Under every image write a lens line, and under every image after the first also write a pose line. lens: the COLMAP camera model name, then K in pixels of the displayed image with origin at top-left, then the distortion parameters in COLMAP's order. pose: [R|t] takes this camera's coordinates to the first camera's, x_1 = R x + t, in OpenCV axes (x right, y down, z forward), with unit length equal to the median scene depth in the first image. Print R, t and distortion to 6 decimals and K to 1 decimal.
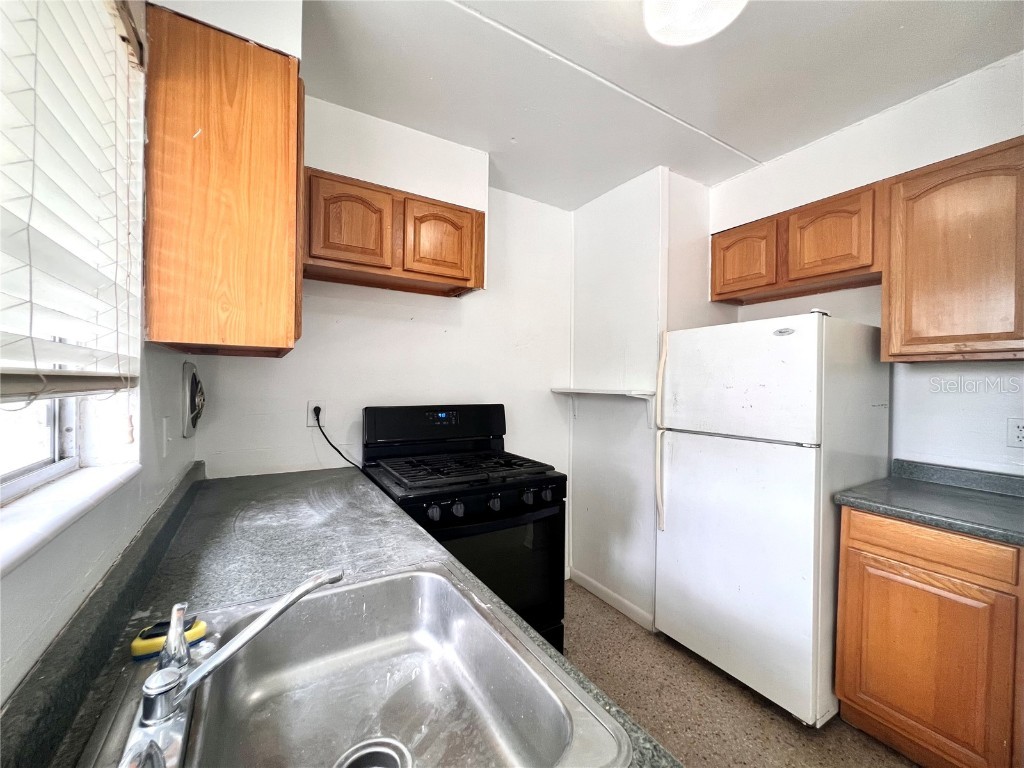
lens RADIAL K [[407.6, 0, 510.4], [0, 407.6, 385.0], [0, 0, 1]] dist [-0.000167, 0.000101]
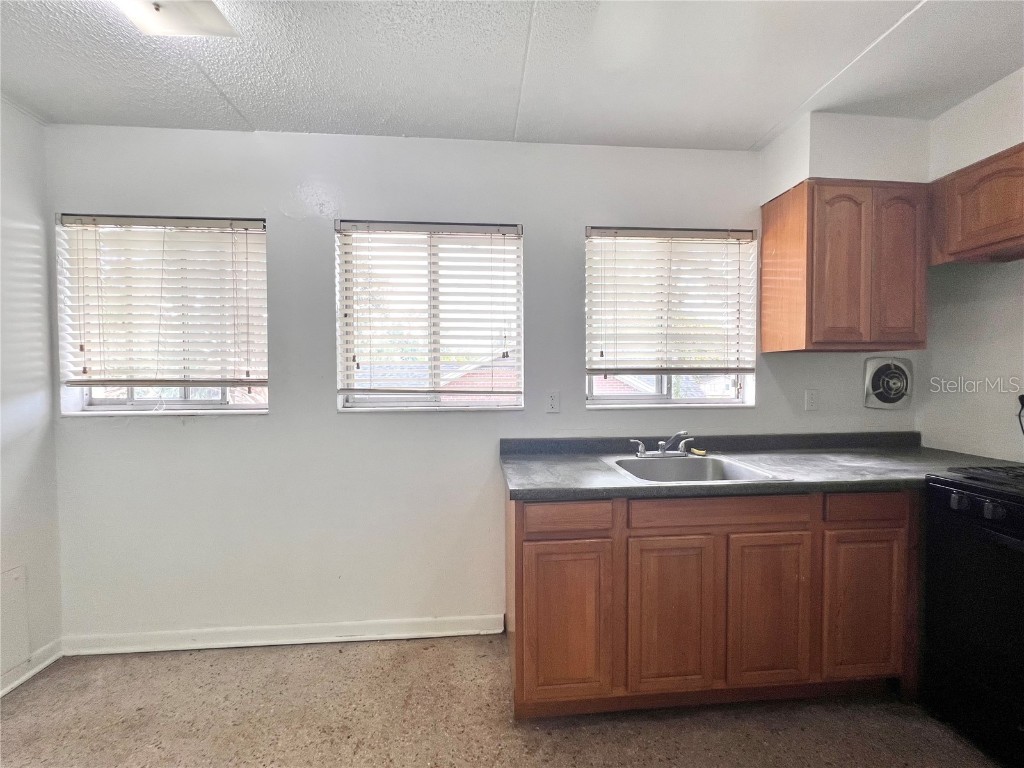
lens RADIAL K [[412.1, 0, 512.0], [0, 412.1, 384.0], [0, 0, 1]] dist [-0.000189, -0.000020]
pose [[-0.449654, 0.008846, -0.893159, 1.797257], [-0.006283, 0.999895, 0.013066, 0.046593], [0.893181, 0.011487, -0.449551, 0.778481]]
